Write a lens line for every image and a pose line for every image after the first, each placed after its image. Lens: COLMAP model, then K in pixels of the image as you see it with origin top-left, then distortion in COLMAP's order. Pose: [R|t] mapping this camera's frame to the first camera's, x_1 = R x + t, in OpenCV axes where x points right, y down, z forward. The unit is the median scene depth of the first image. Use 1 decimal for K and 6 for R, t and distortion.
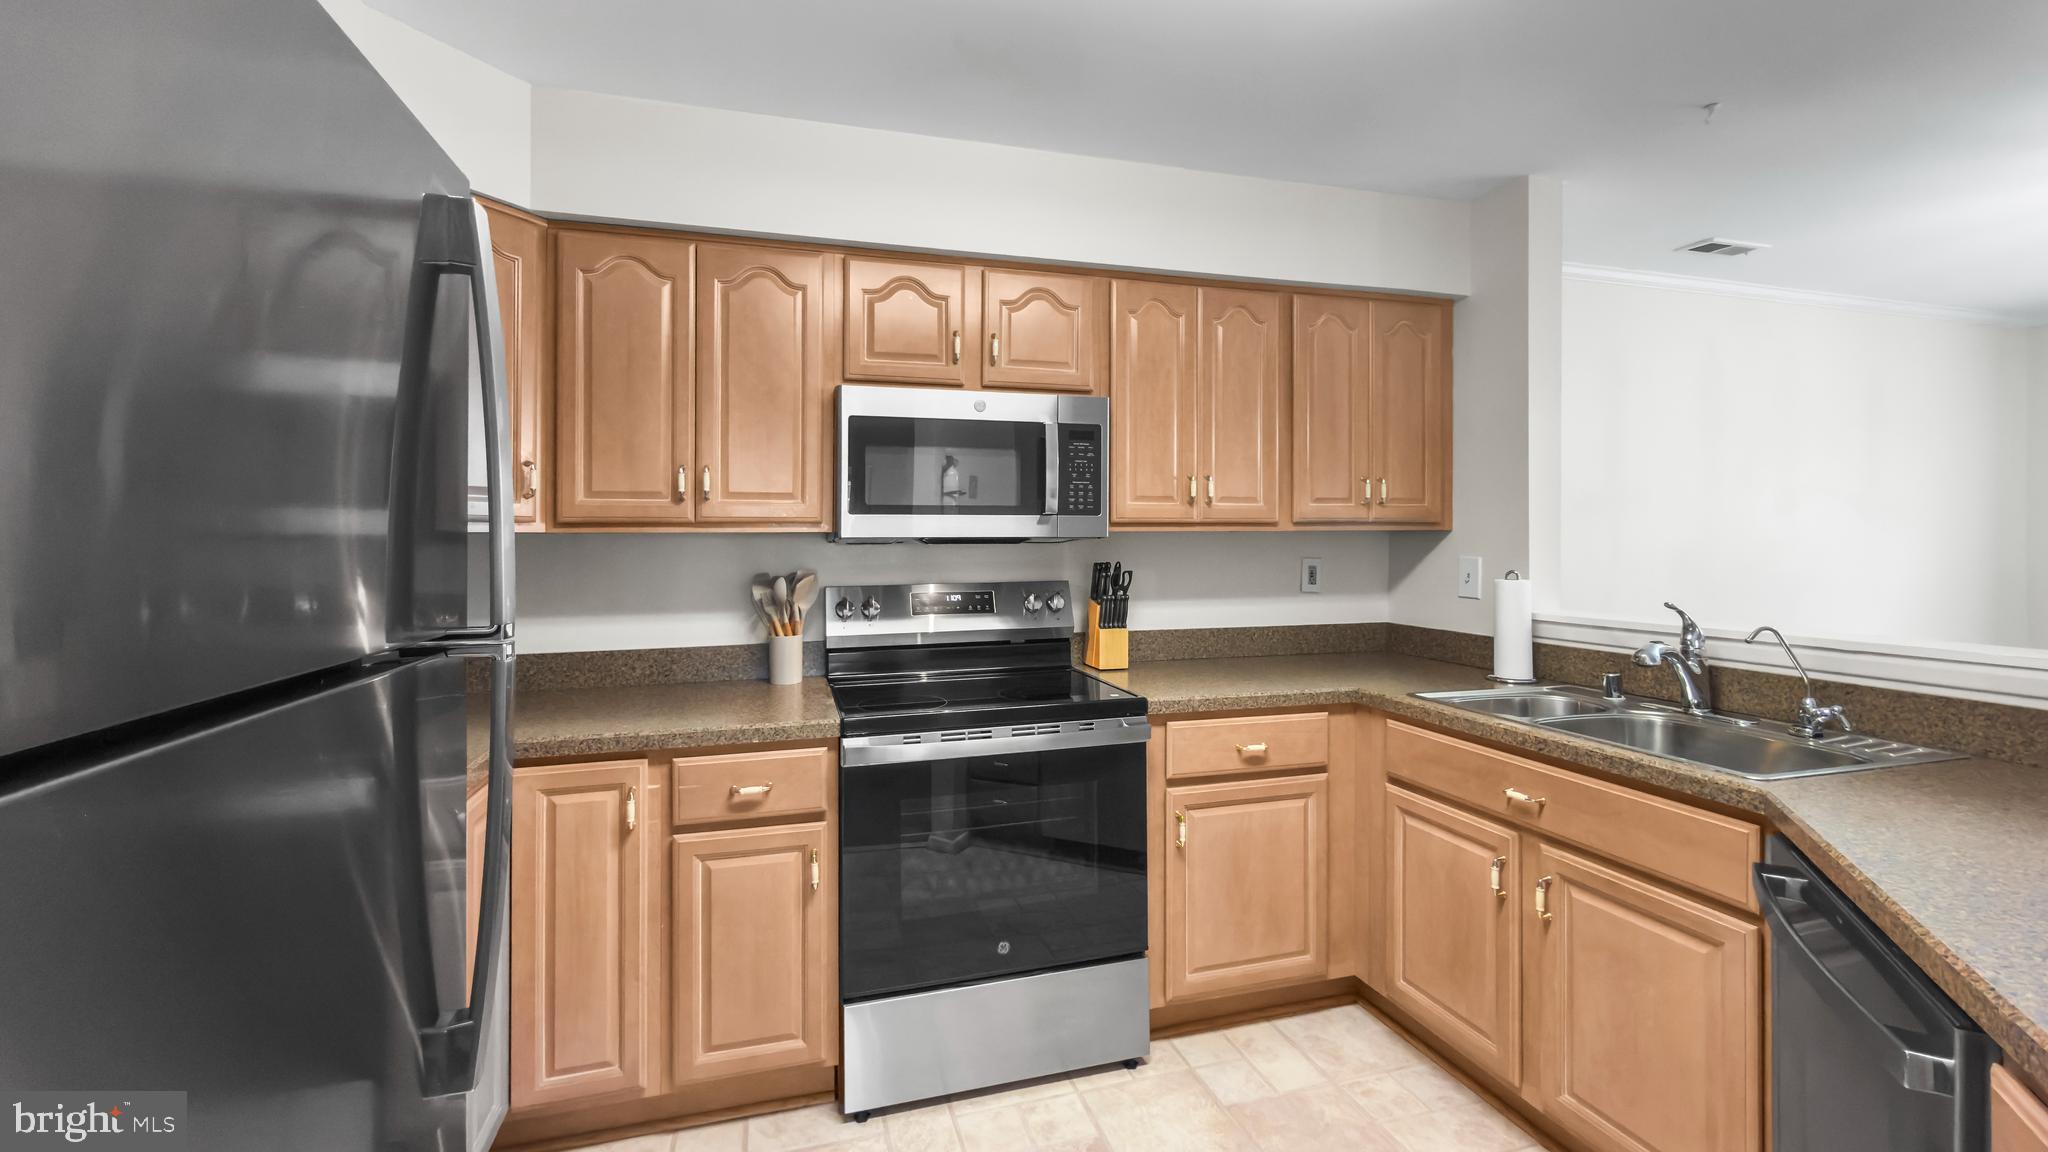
lens RADIAL K [[837.4, 0, 1000.4], [0, 837.4, 533.7], [0, 0, 1]] dist [0.005992, -0.001152]
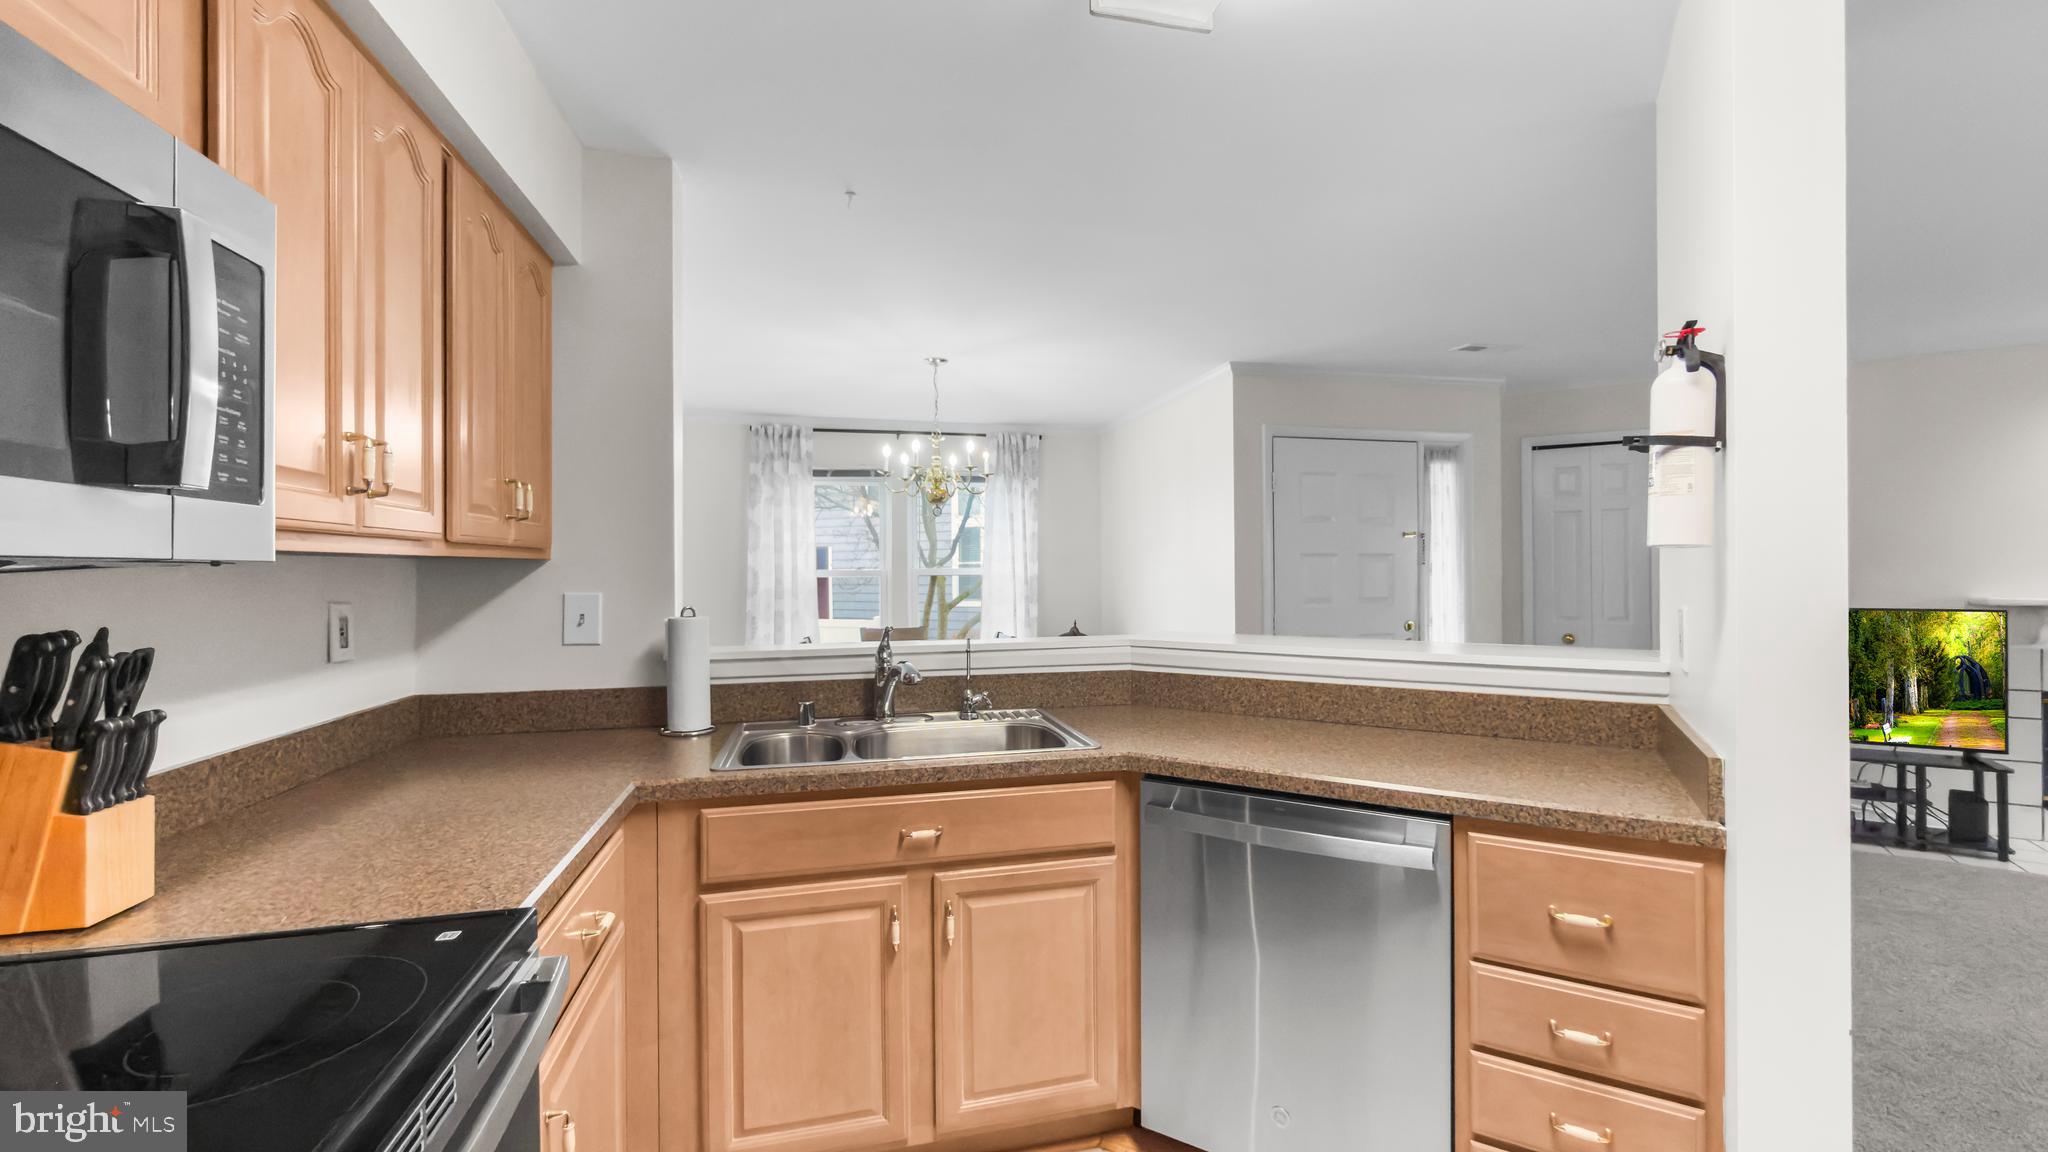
lens RADIAL K [[837.4, 0, 1013.6], [0, 837.4, 577.7], [0, 0, 1]] dist [0.005992, -0.001152]
pose [[0.026693, -0.005401, 0.999629, -0.262553], [-0.003362, 0.999979, 0.005492, 0.008160], [-0.999638, -0.003507, 0.026674, 0.661582]]
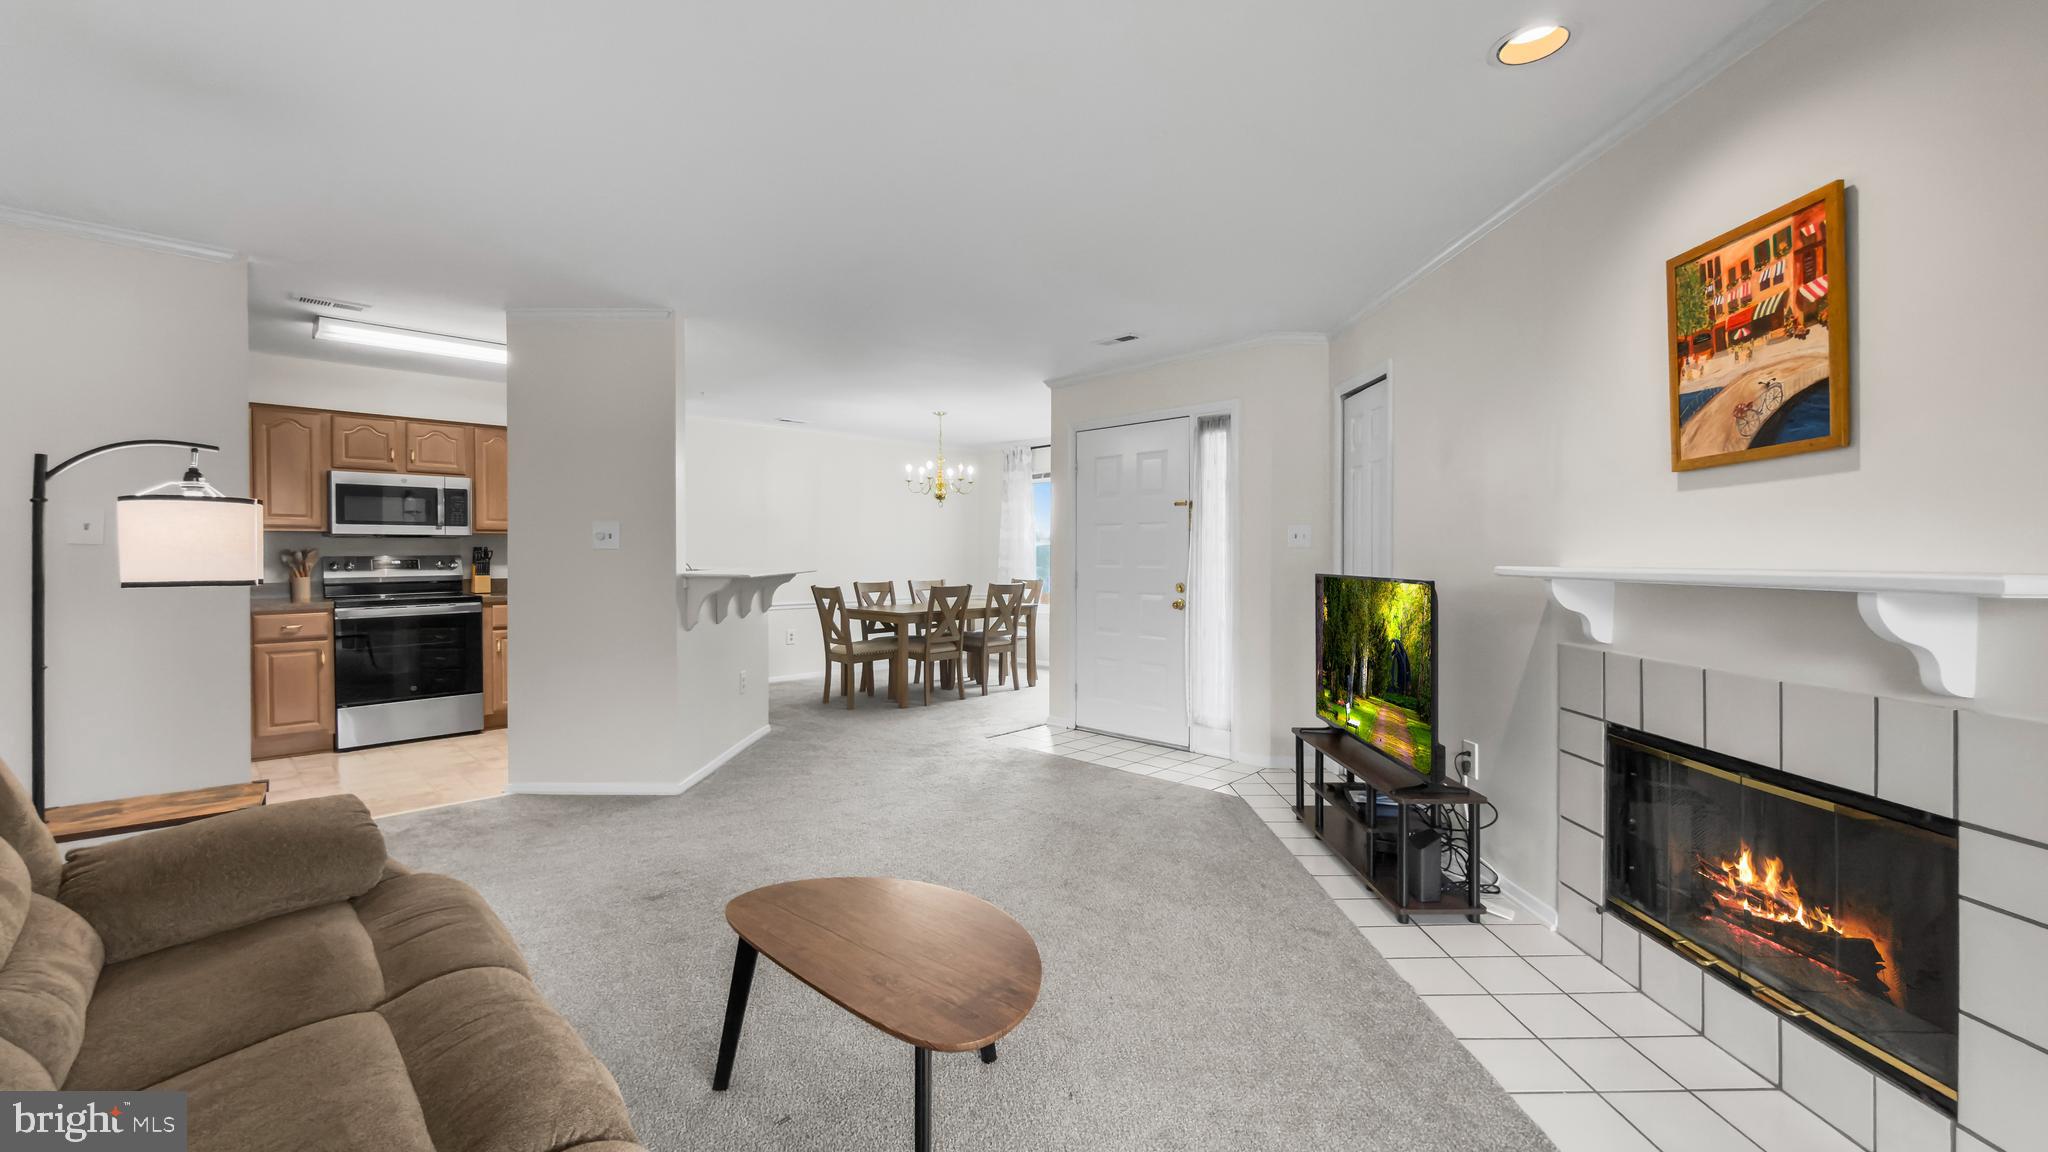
lens RADIAL K [[837.4, 0, 1017.4], [0, 837.4, 568.5], [0, 0, 1]] dist [0.005992, -0.001152]
pose [[0.873471, -0.007912, 0.486812, 0.335311], [-0.005753, 0.999630, 0.026568, 0.027428], [-0.486843, -0.026007, 0.873102, -1.964746]]
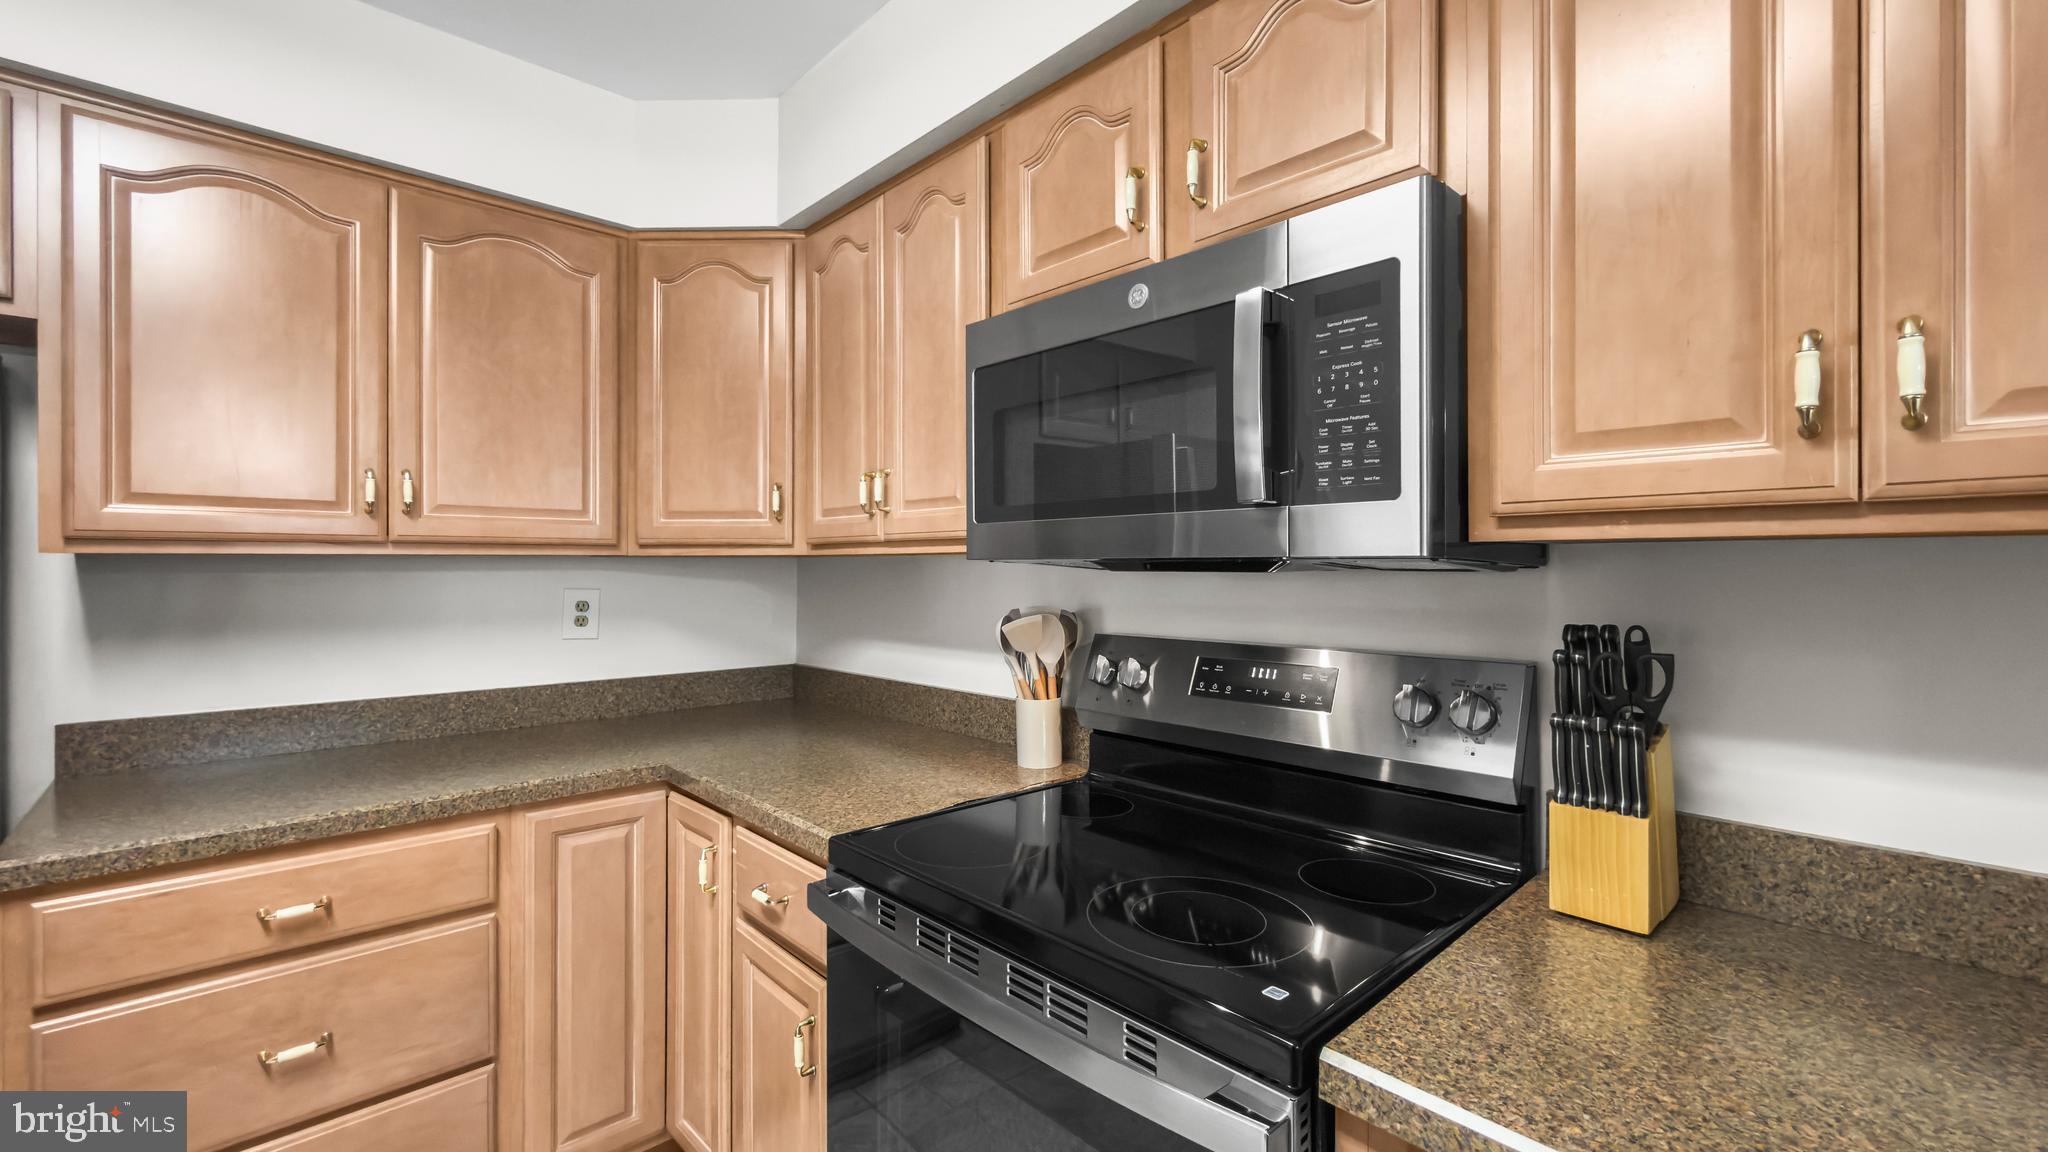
lens RADIAL K [[837.4, 0, 1024.7], [0, 837.4, 568.0], [0, 0, 1]] dist [0.005992, -0.001152]
pose [[0.462970, 0.006984, -0.886347, 0.384724], [0.008629, 0.999886, 0.012386, 0.002994], [0.886332, -0.013382, 0.462857, 0.692684]]
